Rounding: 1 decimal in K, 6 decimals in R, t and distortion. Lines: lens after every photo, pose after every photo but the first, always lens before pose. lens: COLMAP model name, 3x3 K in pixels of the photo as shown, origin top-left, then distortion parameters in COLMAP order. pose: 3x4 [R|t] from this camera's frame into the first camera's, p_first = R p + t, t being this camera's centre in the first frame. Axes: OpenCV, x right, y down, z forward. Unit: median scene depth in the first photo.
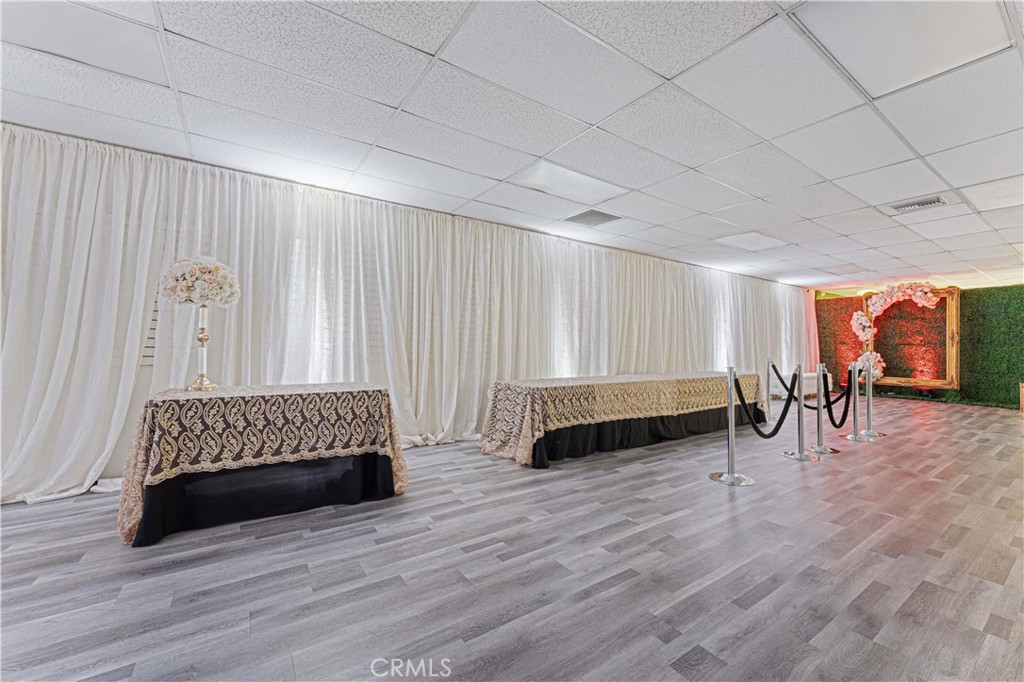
lens RADIAL K [[412.2, 0, 516.9], [0, 412.2, 346.9], [0, 0, 1]] dist [0.001142, 0.000267]
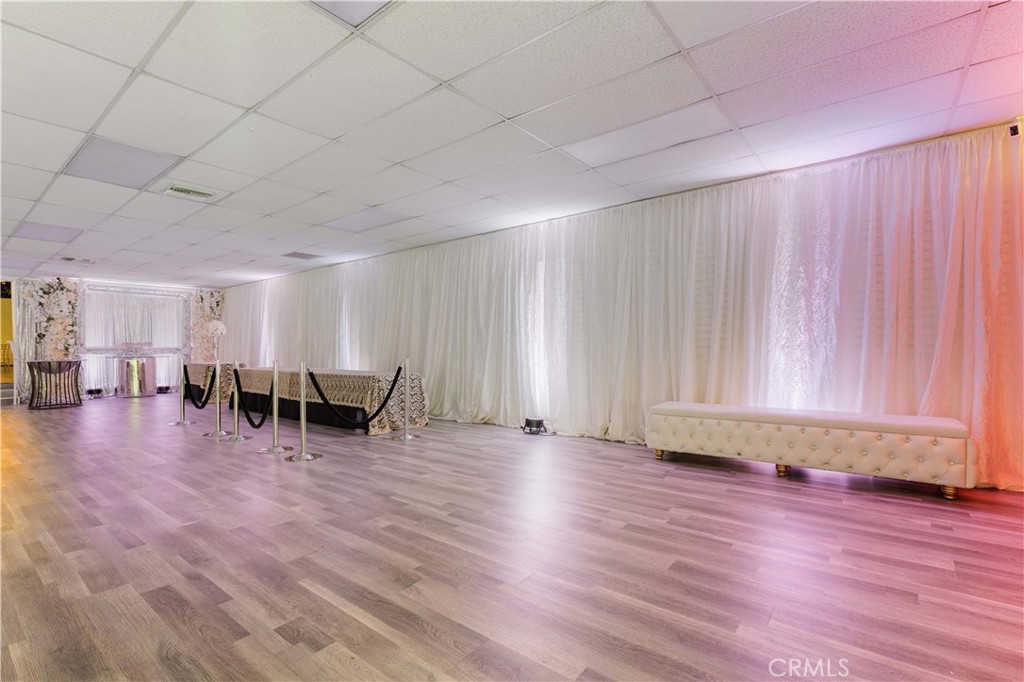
lens RADIAL K [[454.8, 0, 506.4], [0, 454.8, 377.8], [0, 0, 1]] dist [0.000932, 0.000276]
pose [[0.309507, 0.054921, -0.949310, 2.185472], [0.009431, 0.998104, 0.060819, 0.023221], [0.950851, -0.027777, 0.308402, 1.363844]]
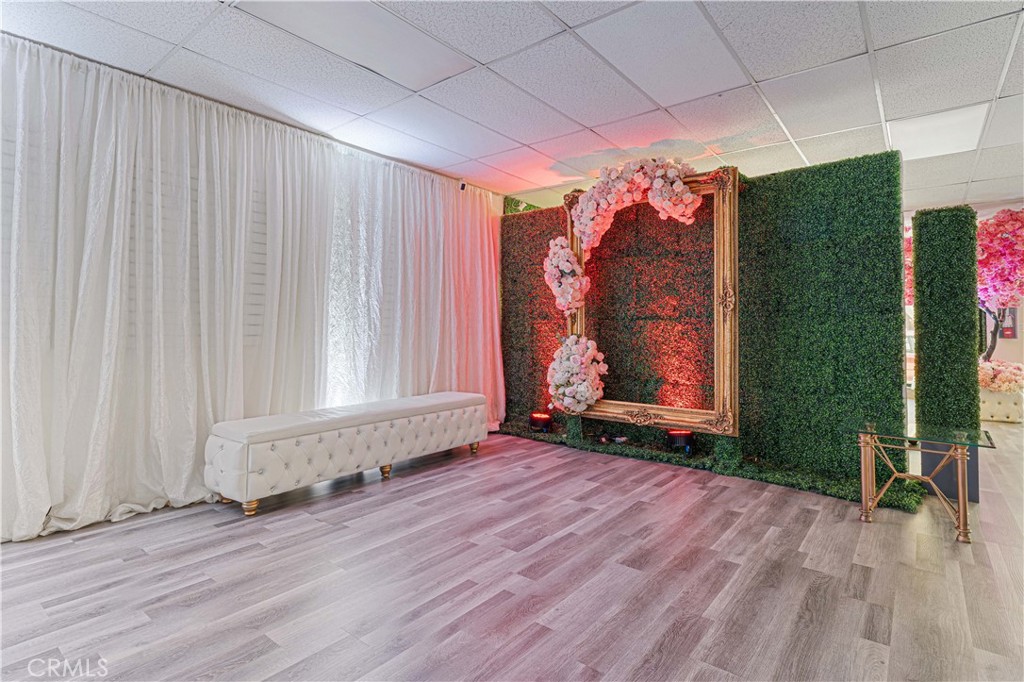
lens RADIAL K [[506.0, 0, 537.7], [0, 506.0, 321.3], [0, 0, 1]] dist [-0.001026, -0.000176]
pose [[0.953970, 0.003179, 0.299884, 1.476041], [0.002243, 0.999840, -0.017734, 0.012459], [-0.299893, 0.017590, 0.953811, 1.194108]]
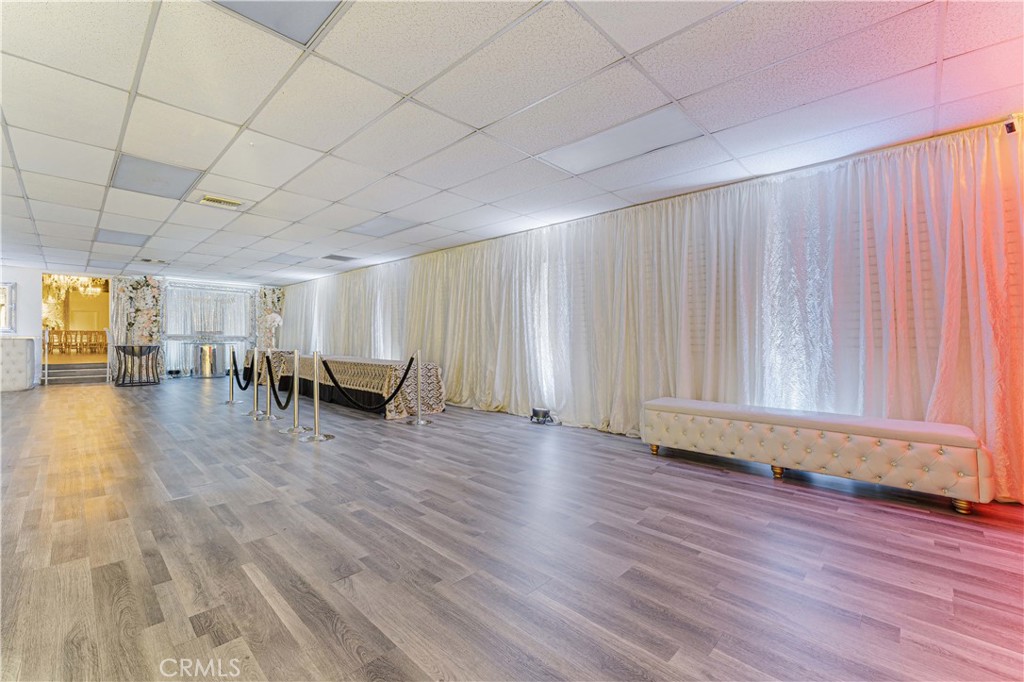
lens RADIAL K [[407.2, 0, 512.0], [0, 407.2, 341.0], [0, 0, 1]] dist [0.001119, 0.000265]
pose [[0.218346, -0.003656, -0.975865, 2.169794], [-0.010485, 0.999926, -0.006092, 0.021520], [0.975815, 0.011562, 0.218291, 1.480526]]
